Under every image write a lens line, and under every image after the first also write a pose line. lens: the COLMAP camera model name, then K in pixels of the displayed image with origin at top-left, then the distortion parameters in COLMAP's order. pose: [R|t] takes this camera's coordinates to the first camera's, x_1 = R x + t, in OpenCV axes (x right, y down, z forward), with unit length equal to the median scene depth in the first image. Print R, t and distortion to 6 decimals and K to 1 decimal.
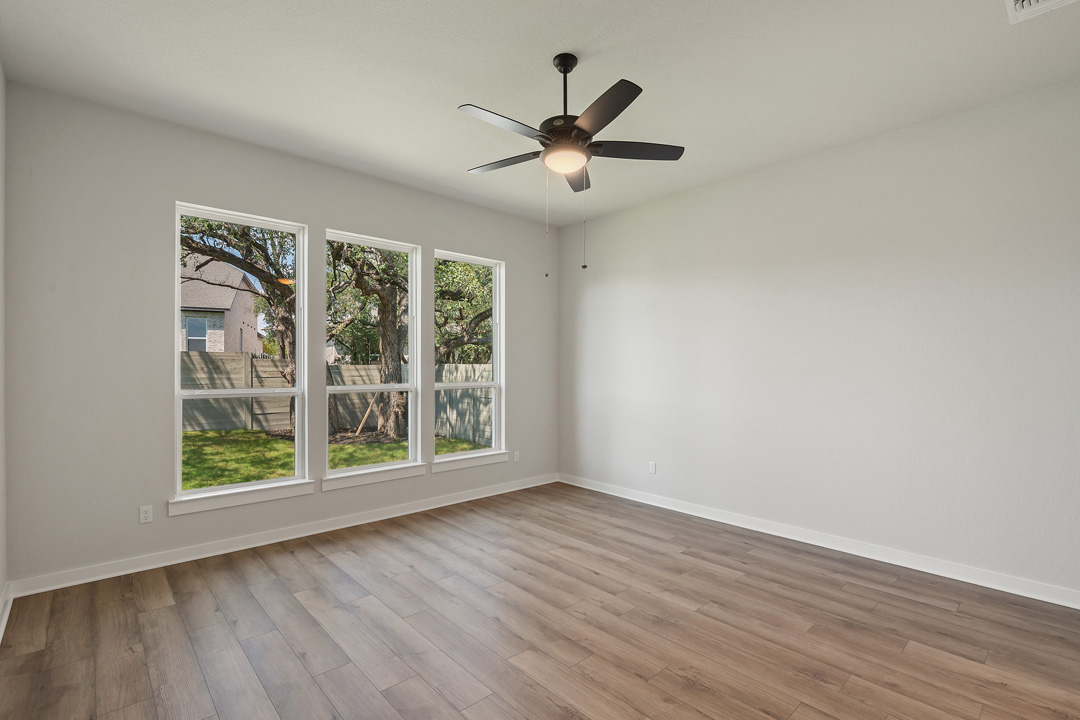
lens RADIAL K [[490.2, 0, 541.5], [0, 490.2, 362.1], [0, 0, 1]] dist [0.001851, -0.007768]
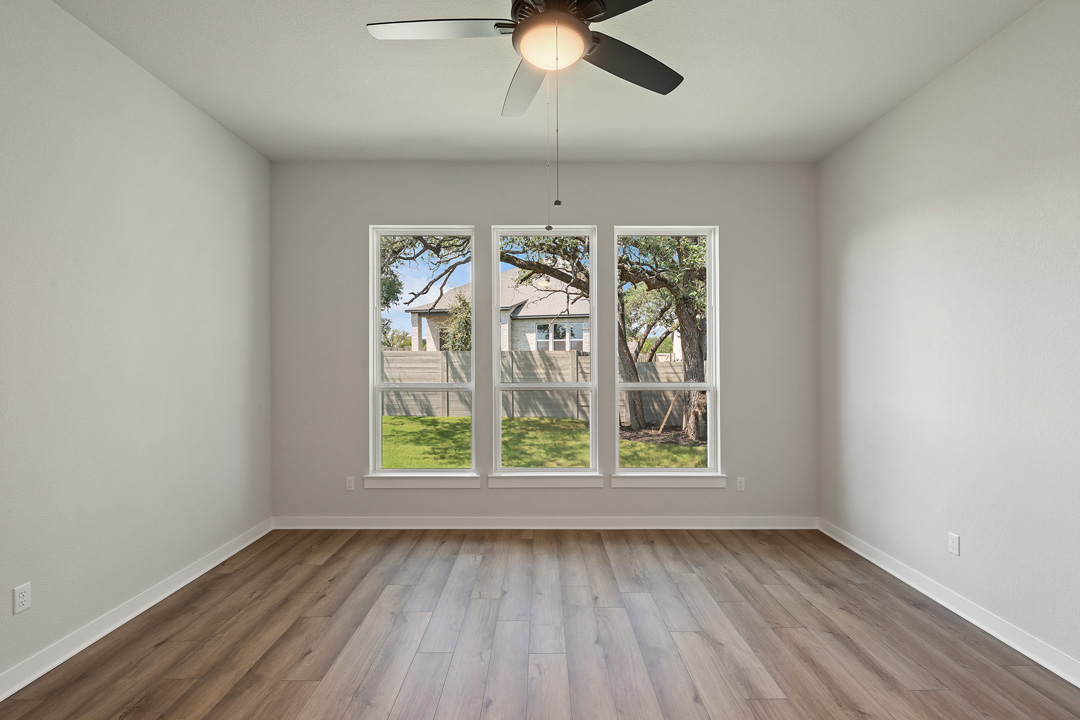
lens RADIAL K [[490.2, 0, 541.5], [0, 490.2, 362.1], [0, 0, 1]] dist [0.001851, -0.007768]
pose [[0.740582, -0.002527, -0.671961, 0.242306], [0.007174, 0.999966, 0.004146, 0.001700], [0.671928, -0.007891, 0.740575, 0.261584]]
